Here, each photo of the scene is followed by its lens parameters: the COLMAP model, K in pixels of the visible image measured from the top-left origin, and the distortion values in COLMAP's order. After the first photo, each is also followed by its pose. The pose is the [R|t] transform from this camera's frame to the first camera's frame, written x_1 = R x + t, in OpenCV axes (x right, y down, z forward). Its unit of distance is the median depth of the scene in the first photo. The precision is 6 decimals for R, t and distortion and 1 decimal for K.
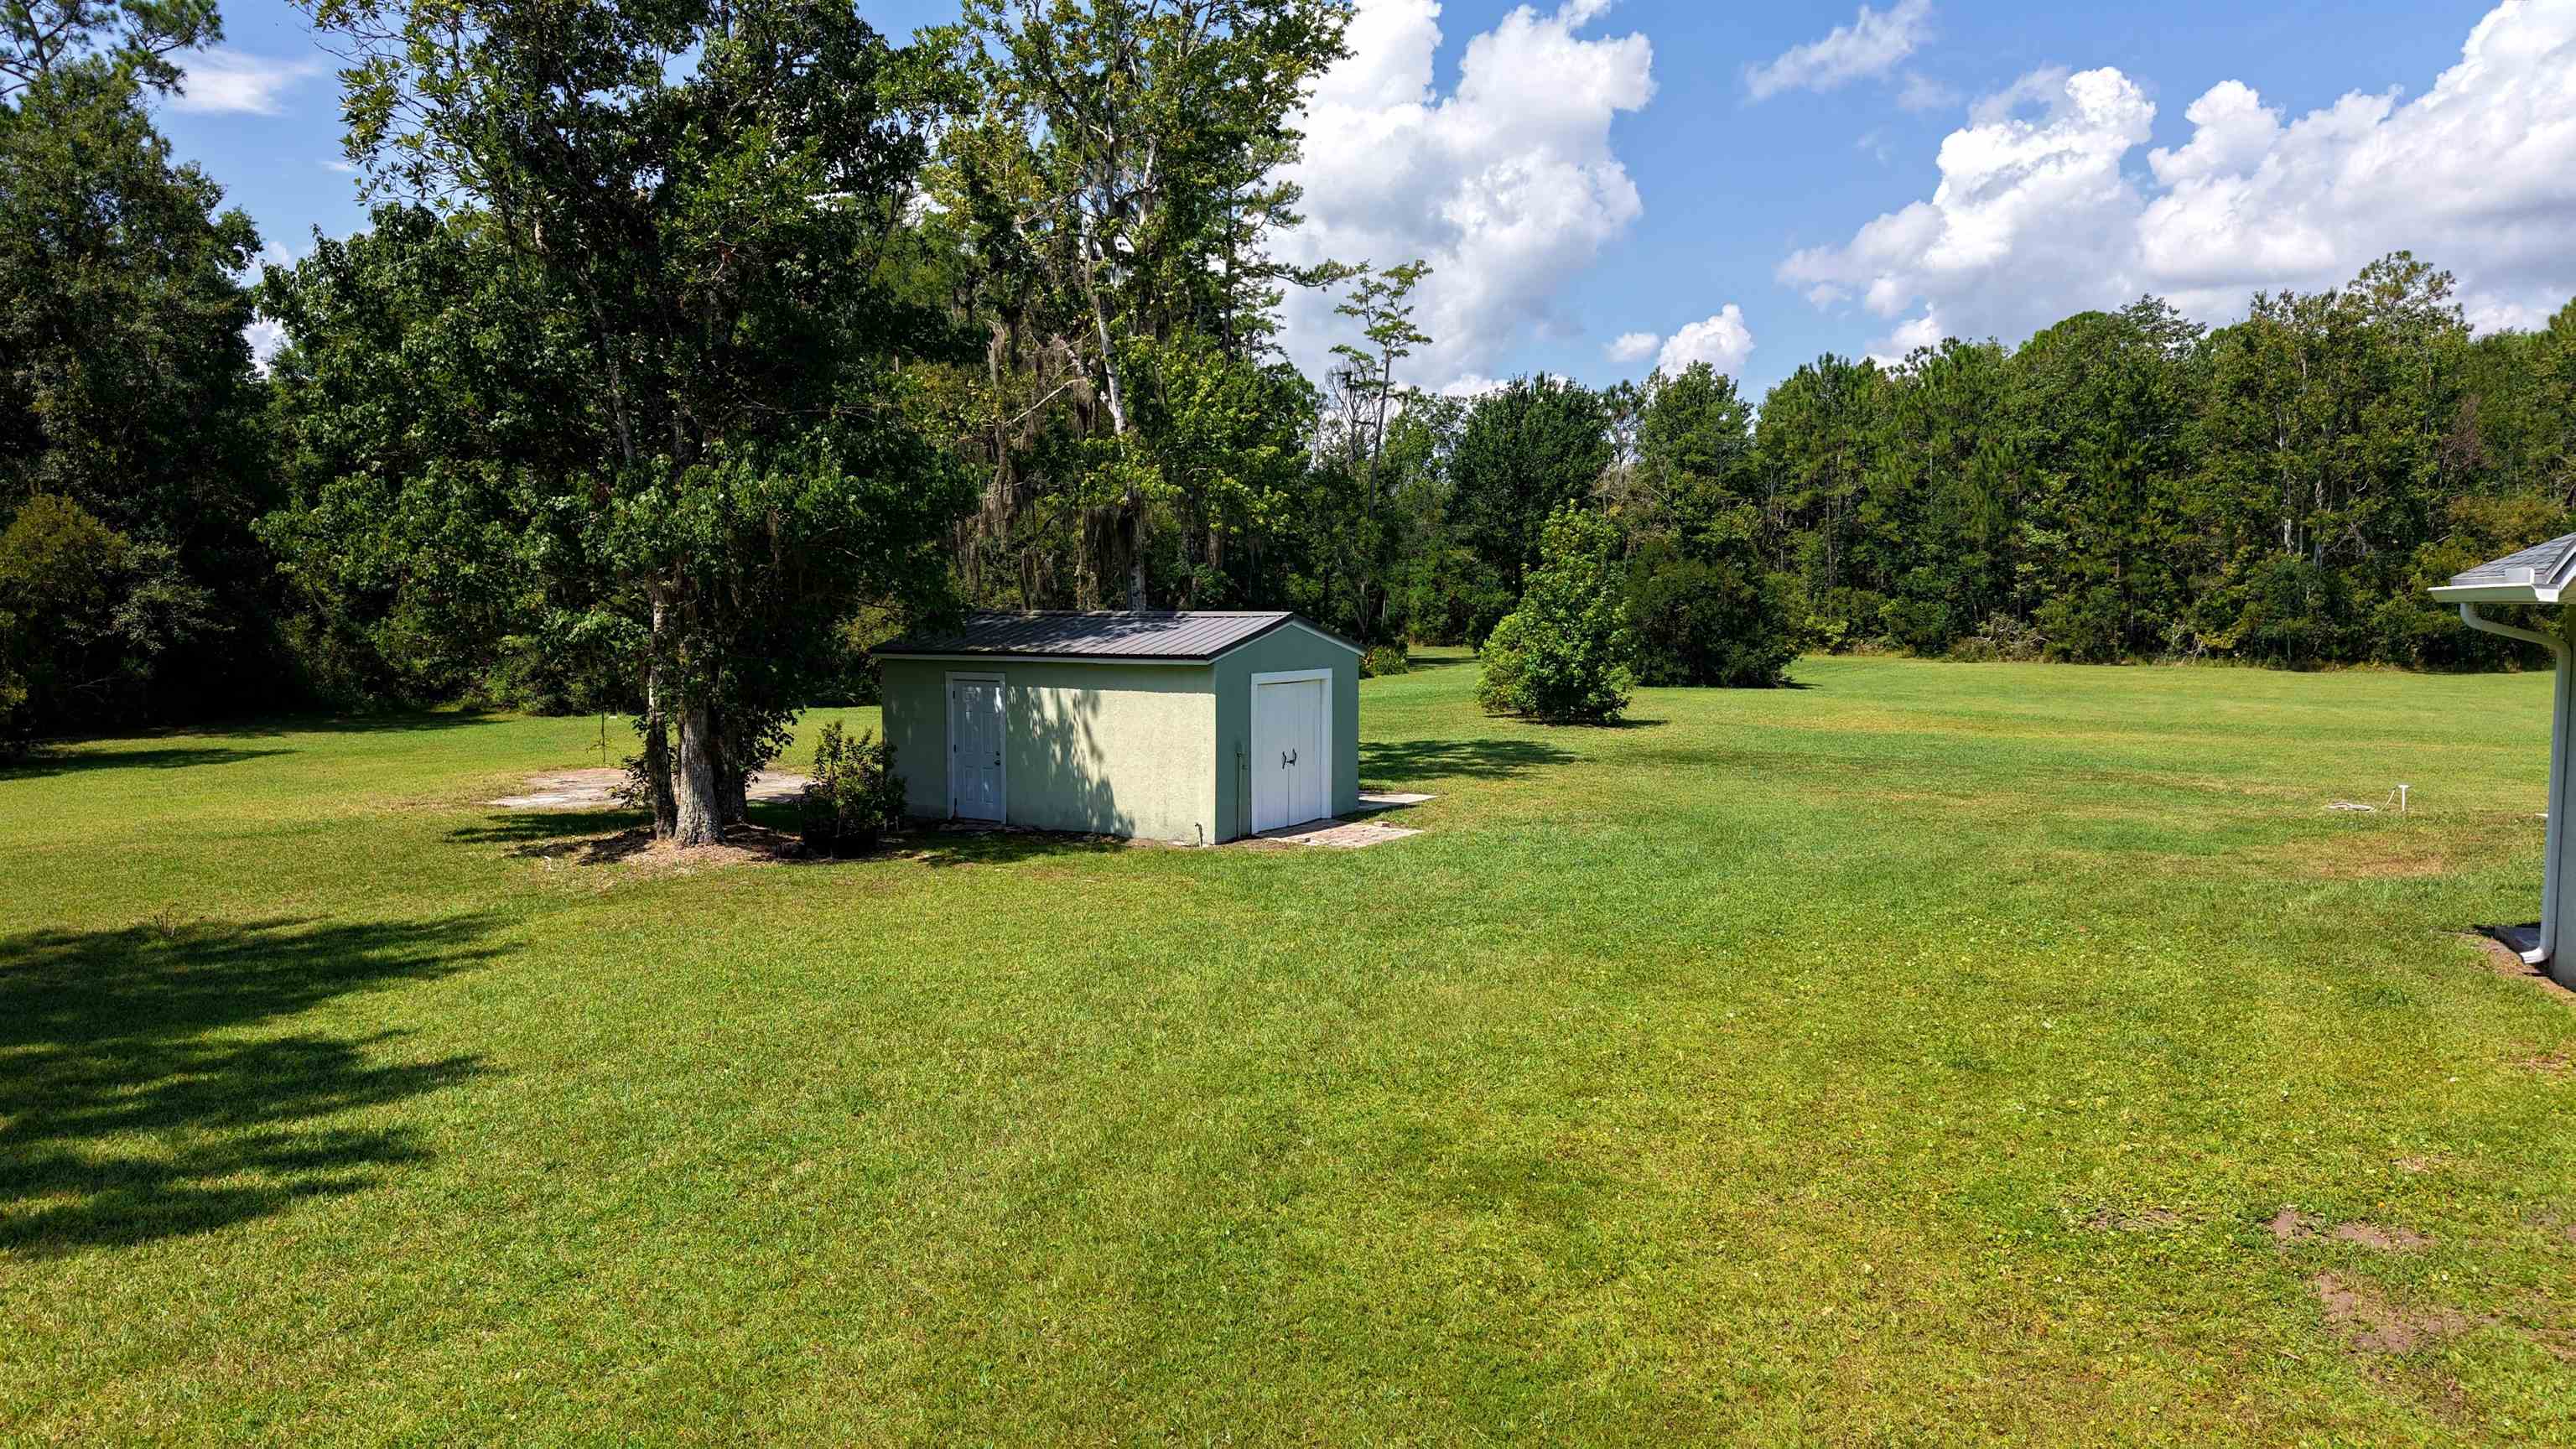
lens RADIAL K [[1725.7, 0, 1282.0], [0, 1725.7, 718.0], [0, 0, 1]] dist [0.044217, -0.043676]
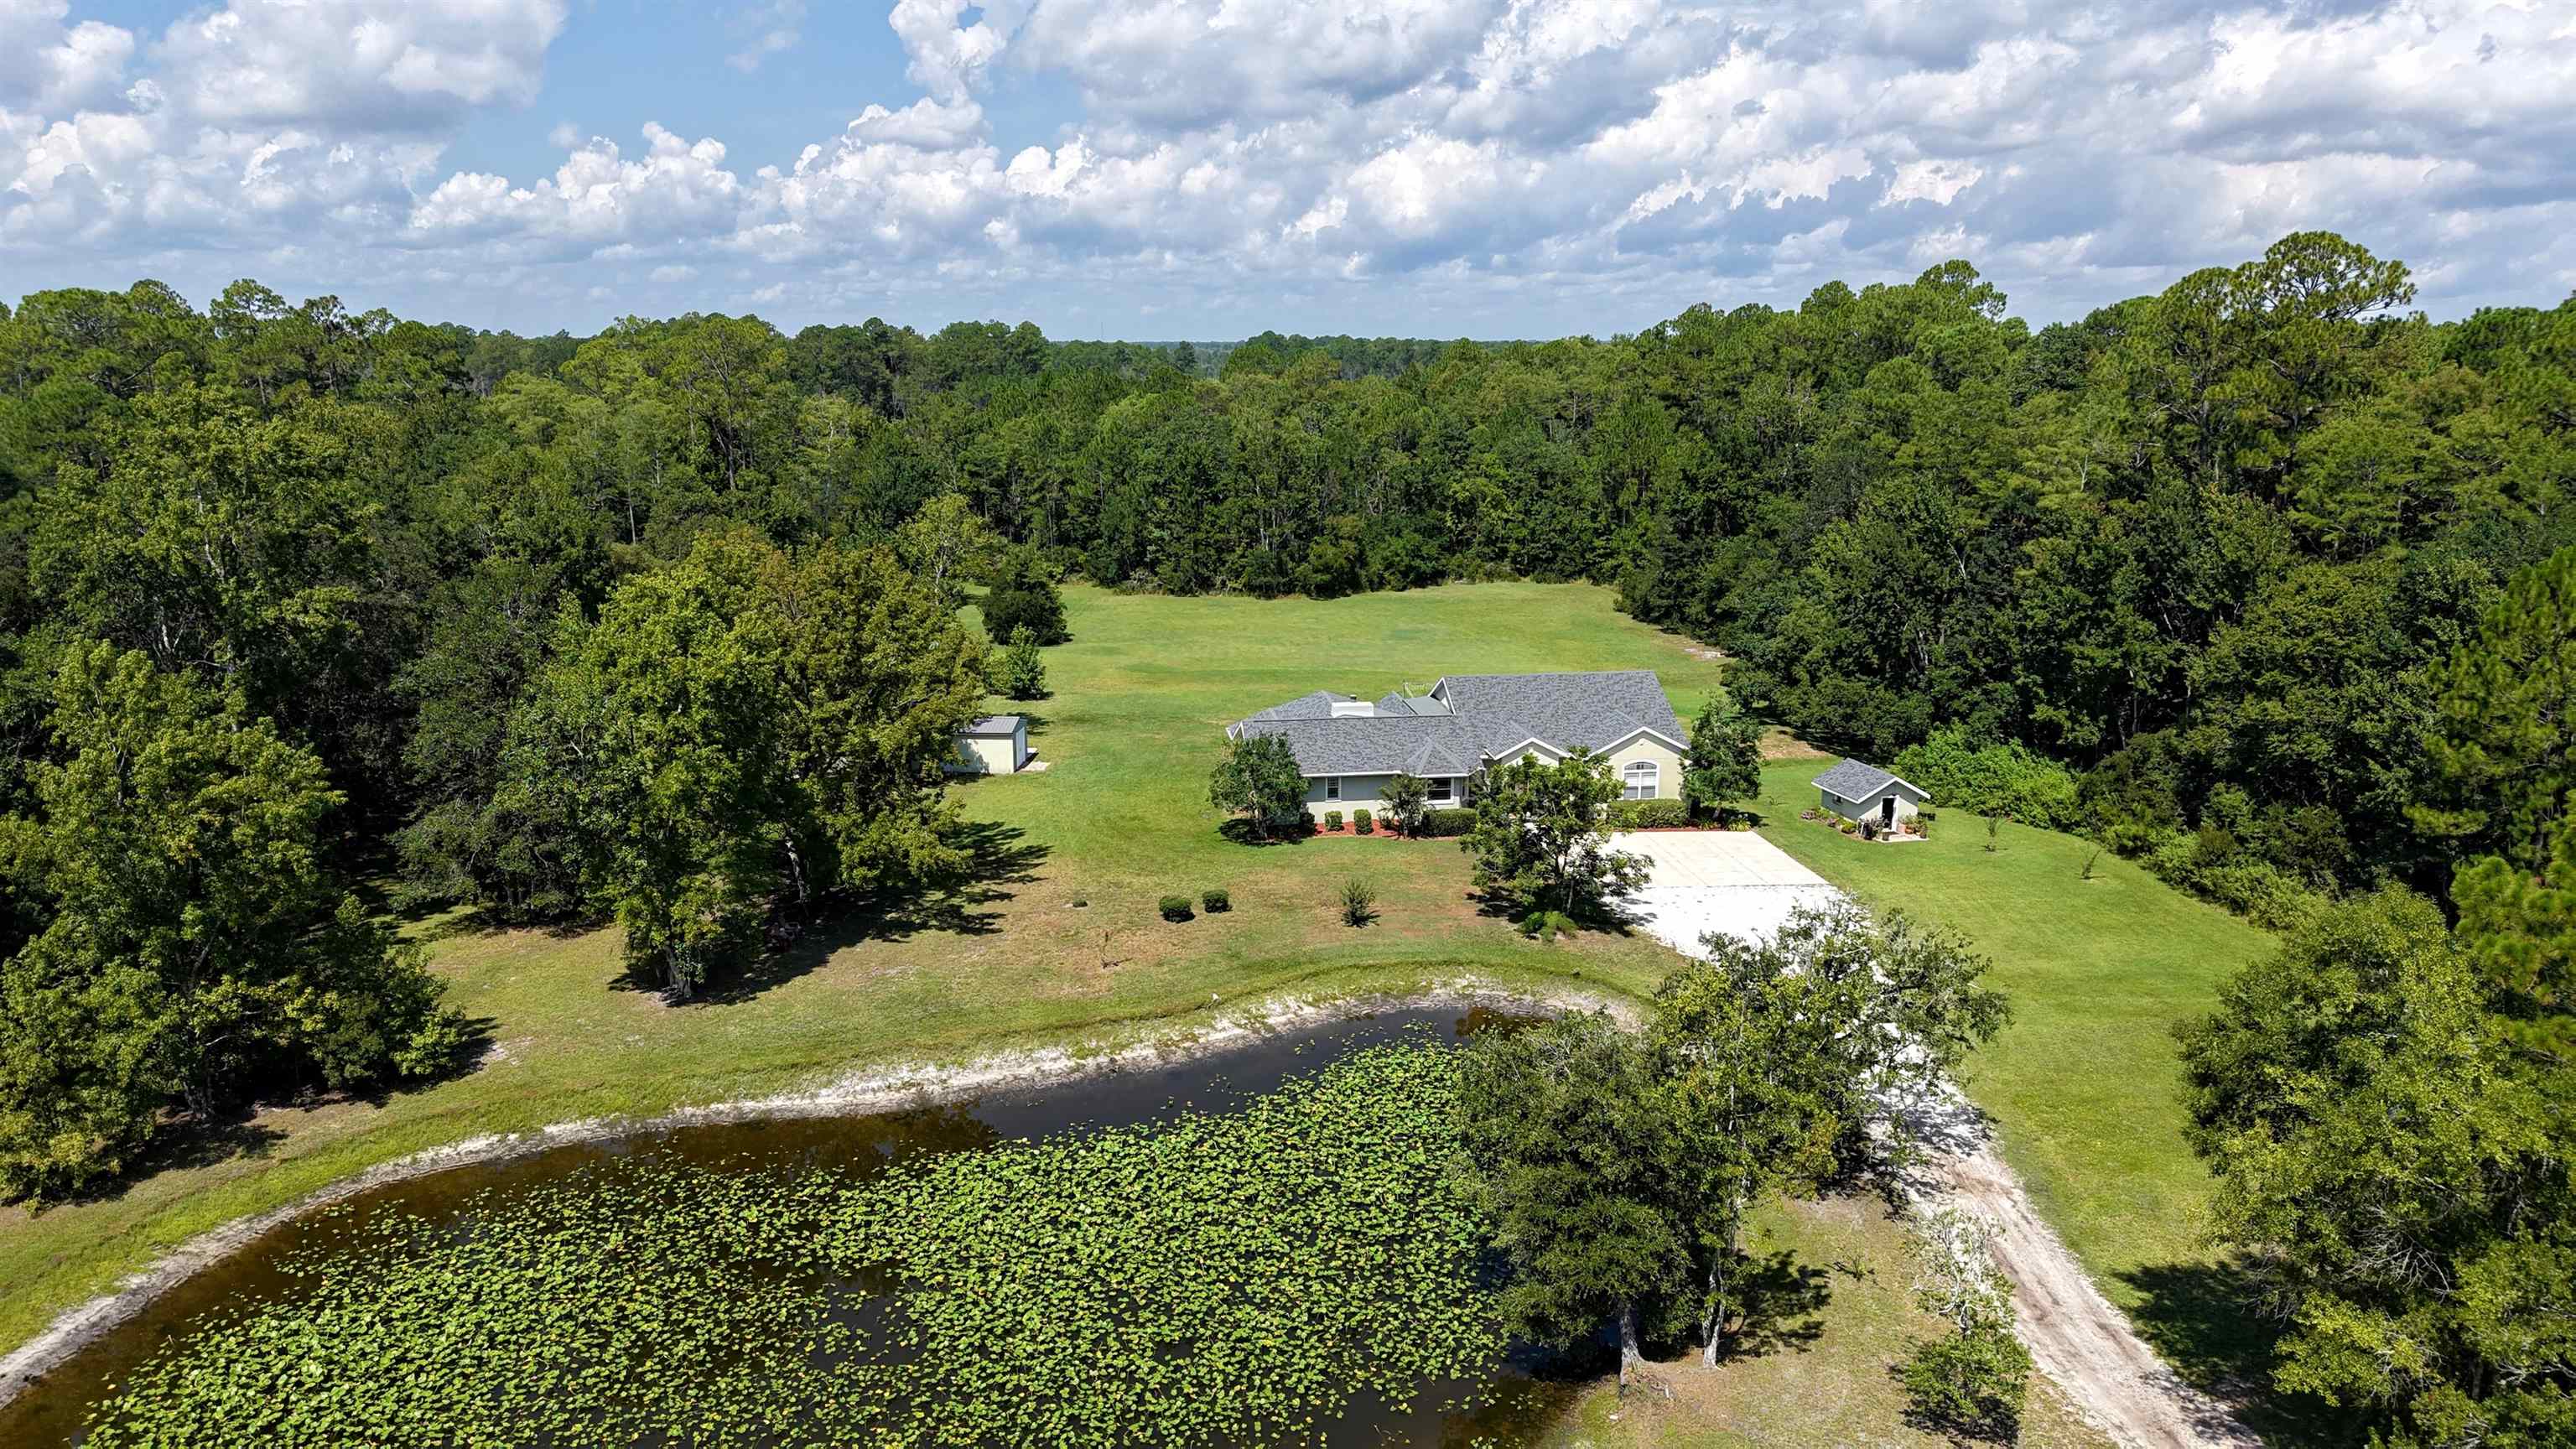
lens RADIAL K [[1725.7, 0, 1268.3], [0, 1725.7, 732.0], [0, 0, 1]] dist [0.044217, -0.043676]
pose [[0.885638, -0.102559, 0.452910, -0.399392], [0.034914, 0.987253, 0.155285, -0.192239], [-0.463062, -0.121713, 0.877929, -0.888151]]
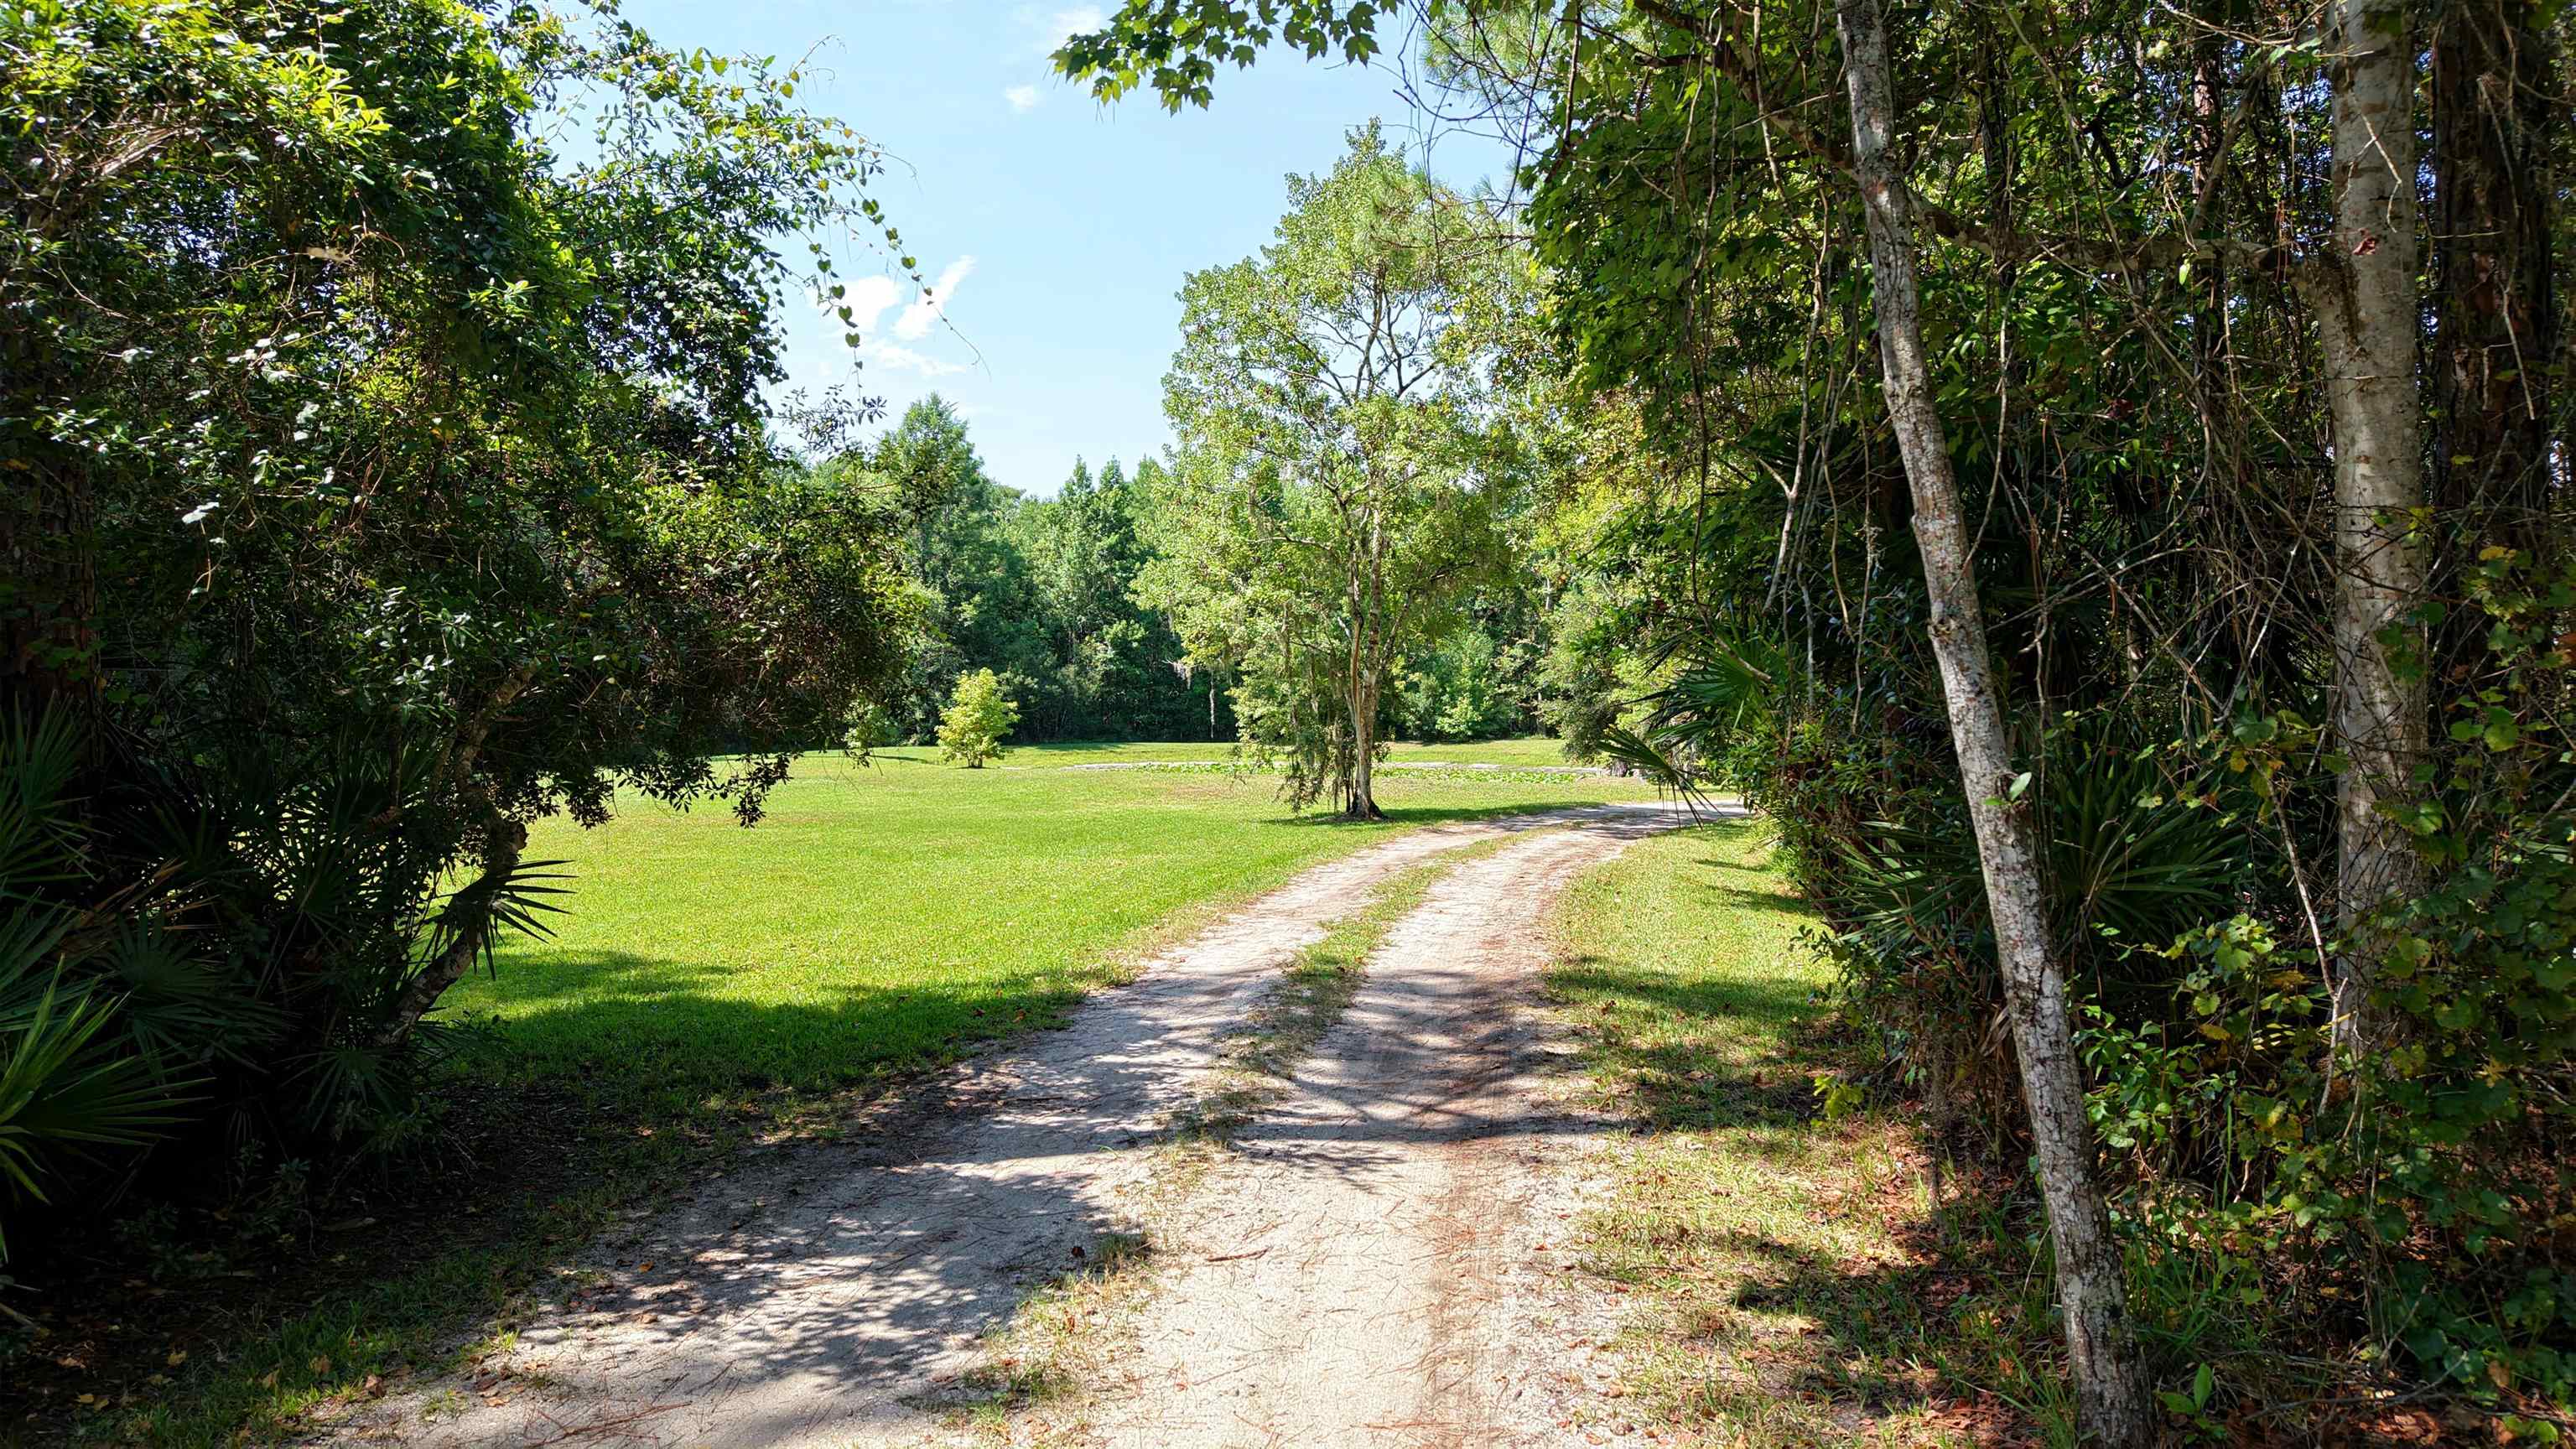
lens RADIAL K [[1725.7, 0, 1291.6], [0, 1725.7, 741.9], [0, 0, 1]] dist [0.044217, -0.043676]
pose [[0.784537, 0.012275, -0.619960, 0.188587], [-0.044836, 0.998310, -0.036973, 0.091488], [0.618458, 0.056804, 0.783762, -1.026147]]
